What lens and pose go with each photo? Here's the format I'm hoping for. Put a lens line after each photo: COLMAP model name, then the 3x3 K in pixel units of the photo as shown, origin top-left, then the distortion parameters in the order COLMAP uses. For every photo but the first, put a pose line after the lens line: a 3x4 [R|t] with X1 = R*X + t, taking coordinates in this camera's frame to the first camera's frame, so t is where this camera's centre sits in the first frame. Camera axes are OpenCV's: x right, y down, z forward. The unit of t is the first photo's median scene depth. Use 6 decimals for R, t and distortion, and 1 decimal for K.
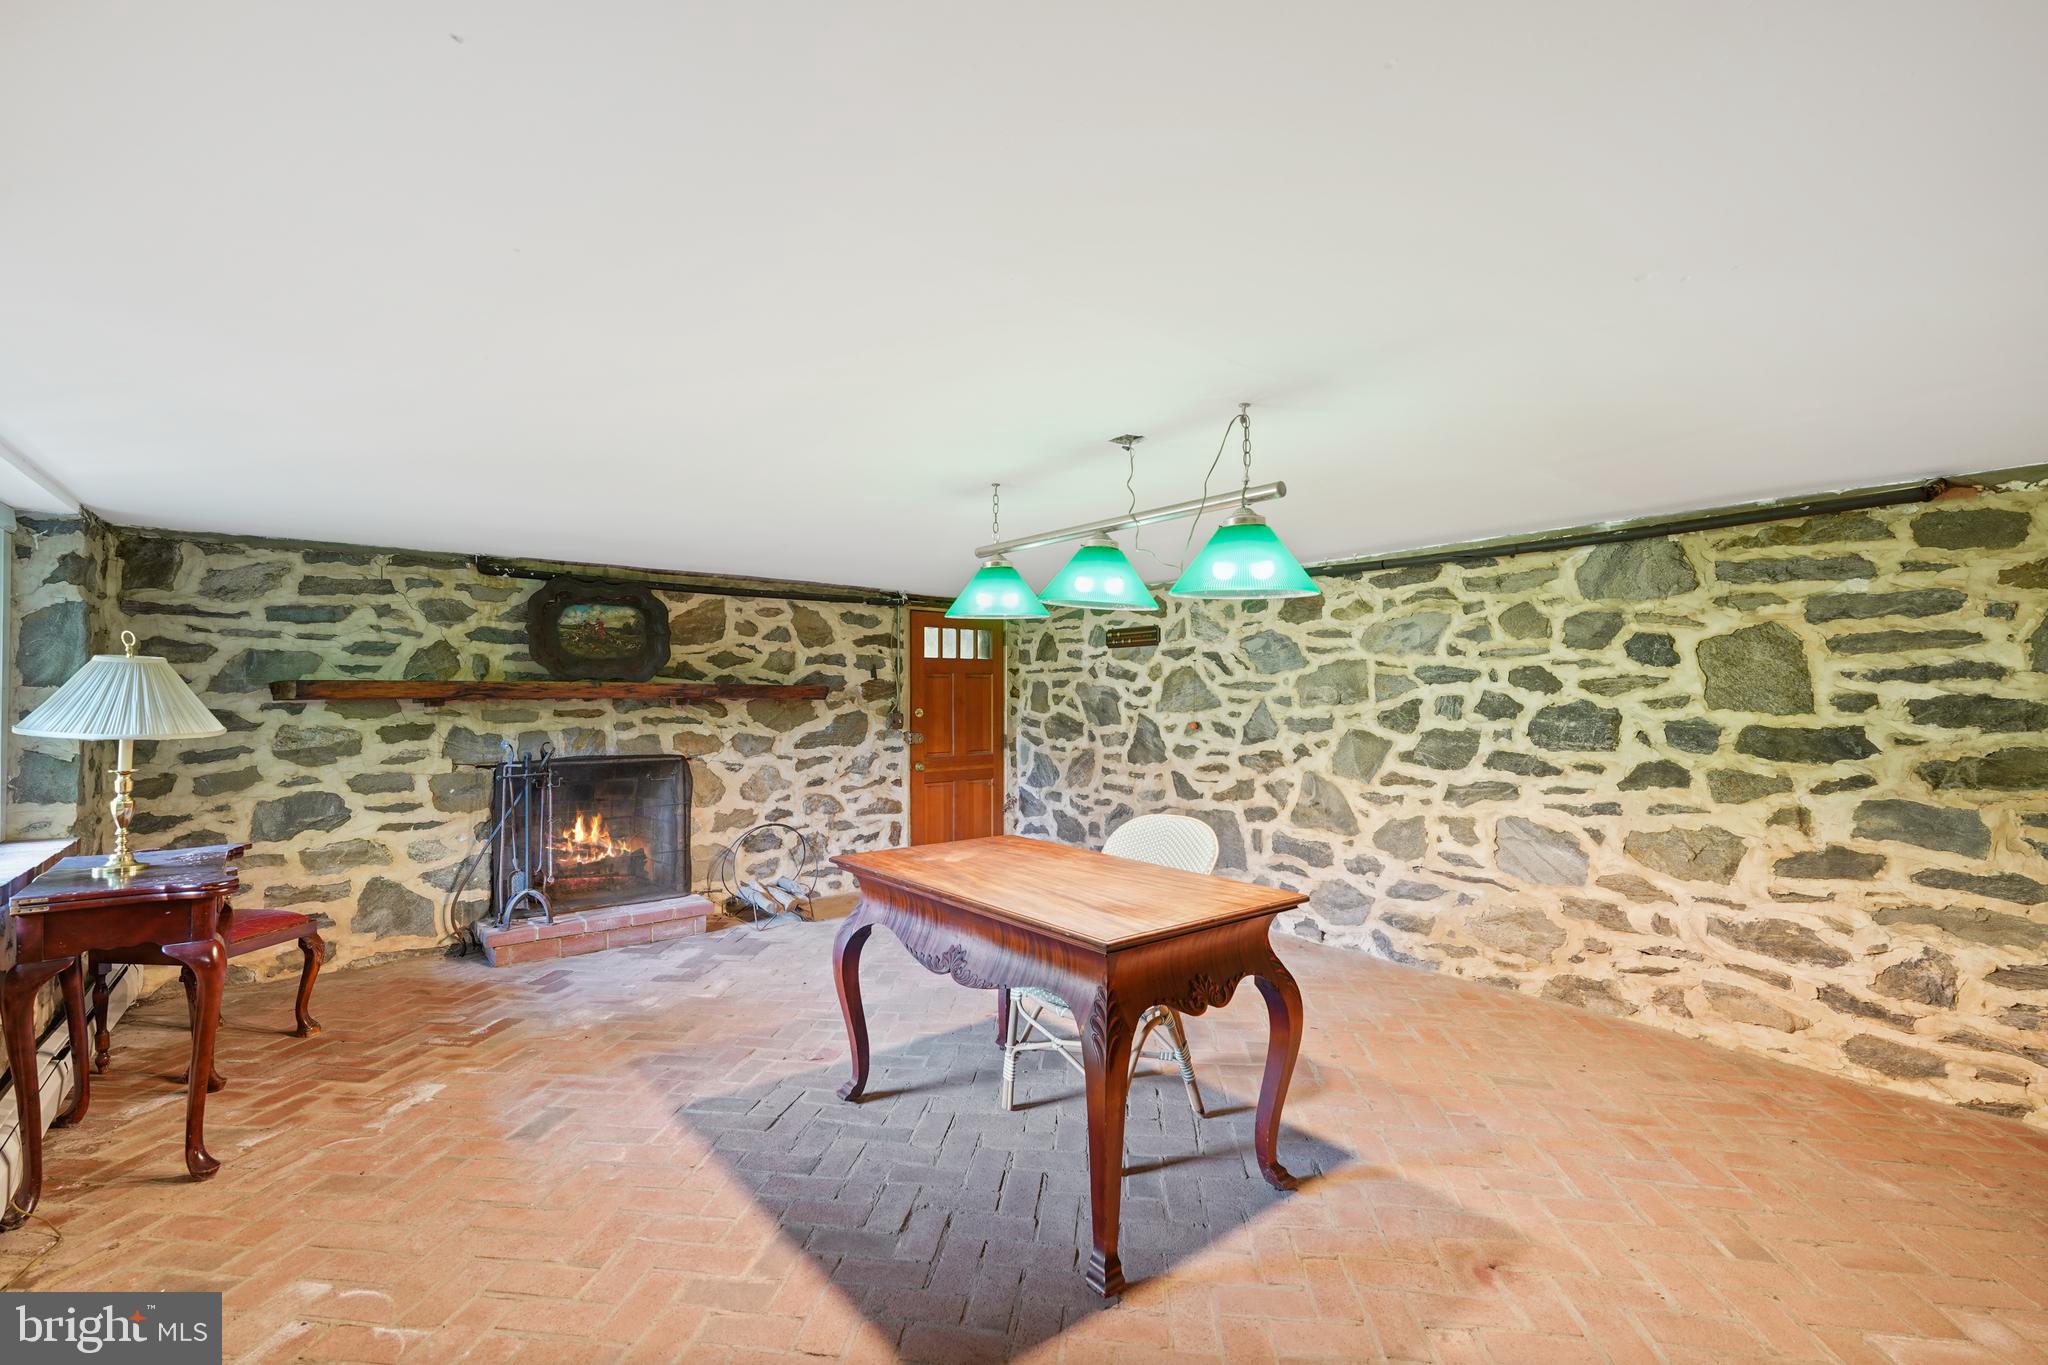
lens RADIAL K [[897.9, 0, 1015.6], [0, 897.9, 682.7], [0, 0, 1]] dist [-0.005511, -0.000136]
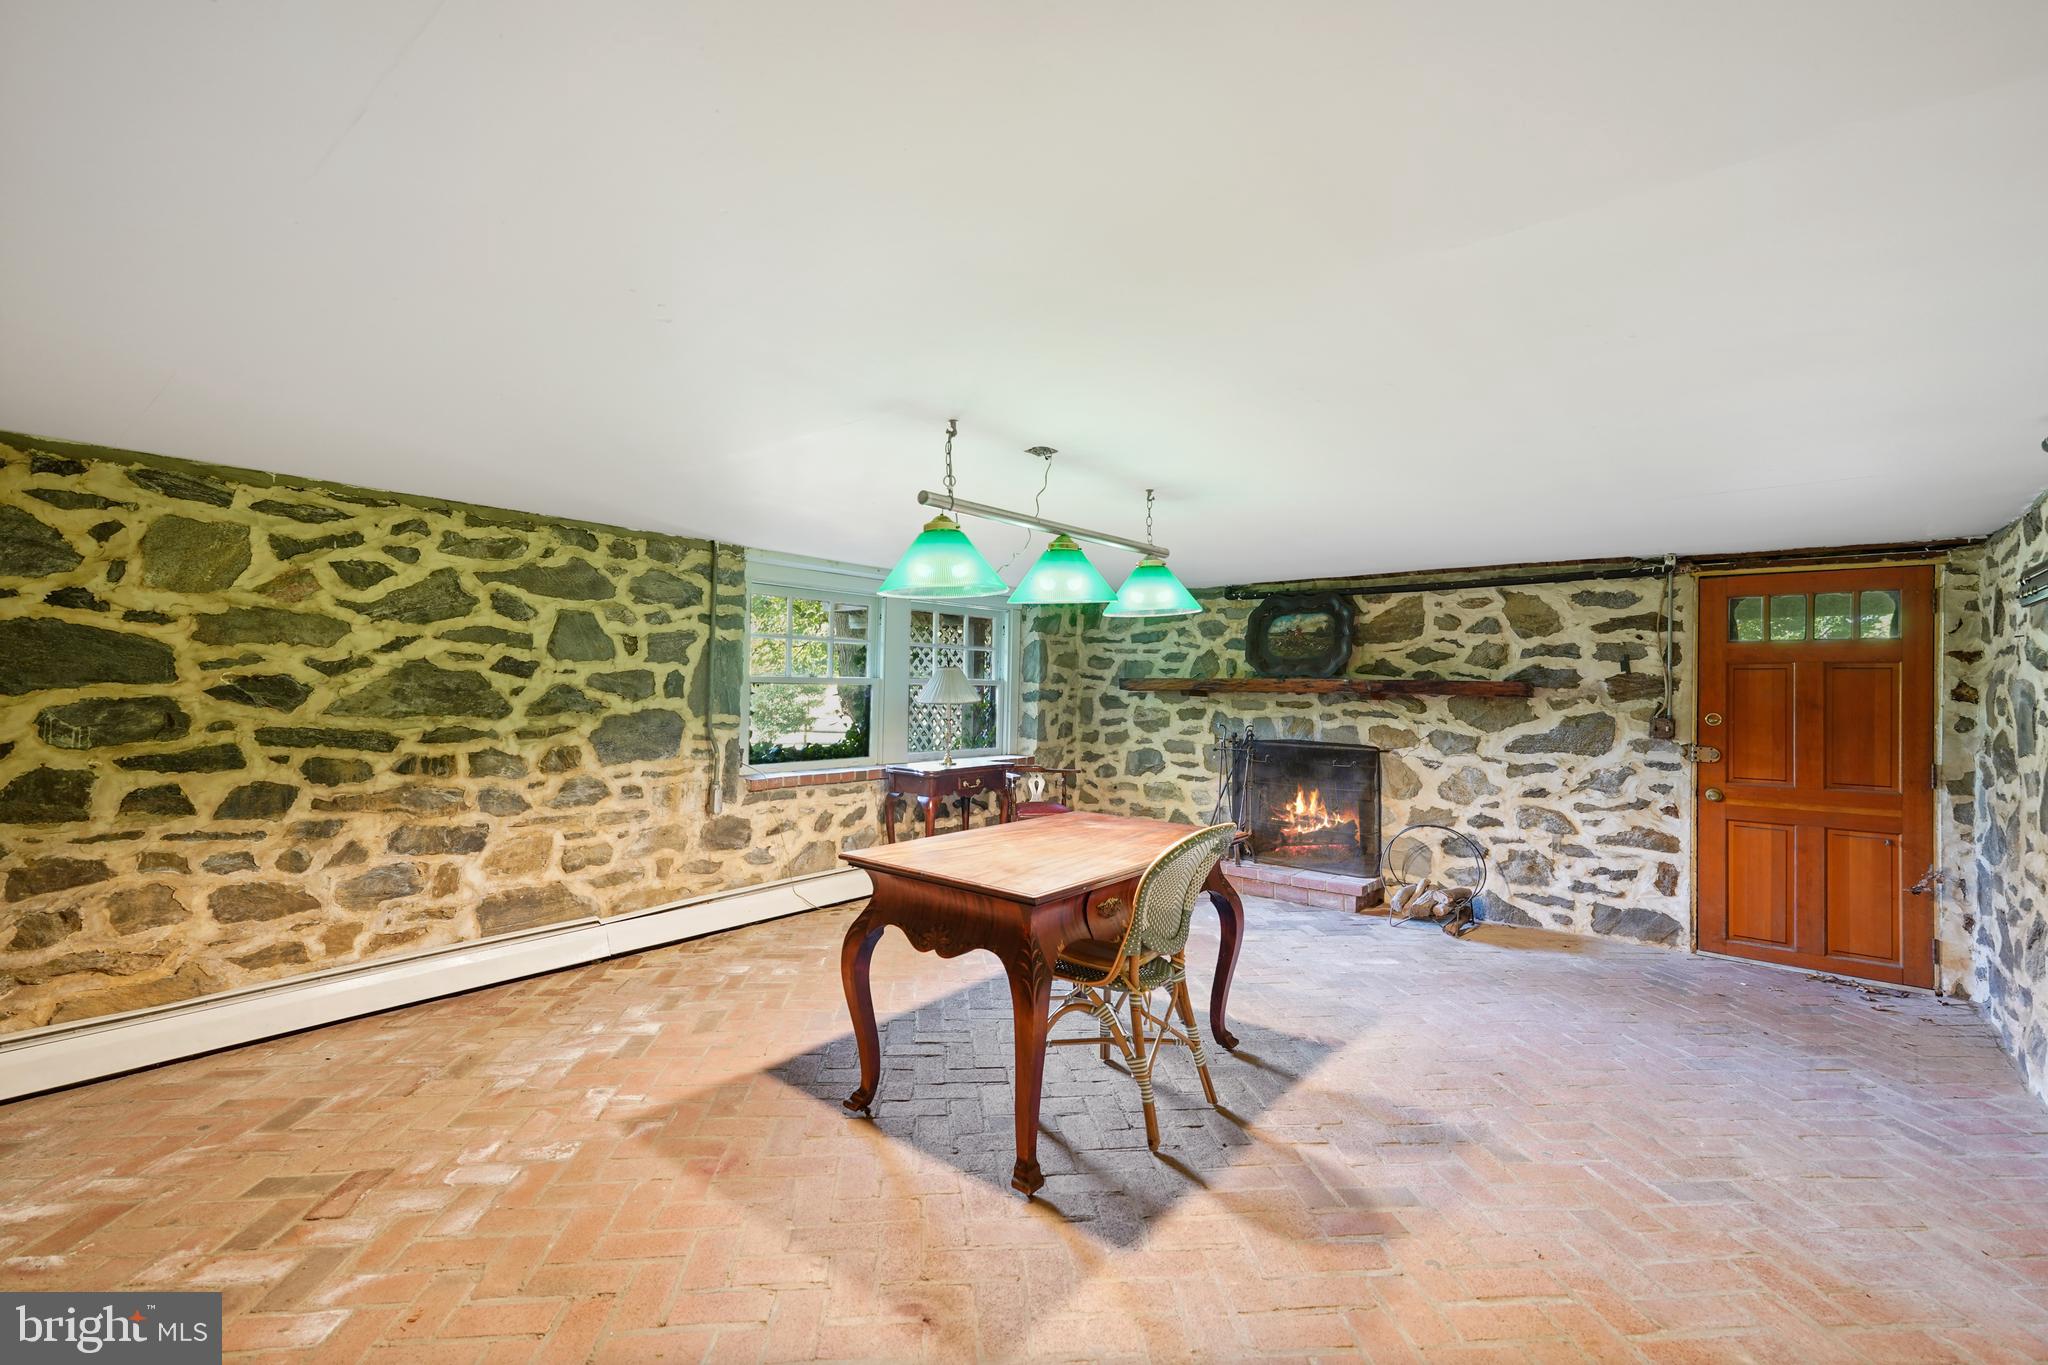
lens RADIAL K [[897.9, 0, 1014.7], [0, 897.9, 683.9], [0, 0, 1]] dist [-0.005511, -0.000136]
pose [[0.158141, -0.005474, -0.987401, 0.613099], [-0.003567, 0.999975, -0.006115, 0.013966], [0.987410, 0.004490, 0.158117, 0.407347]]
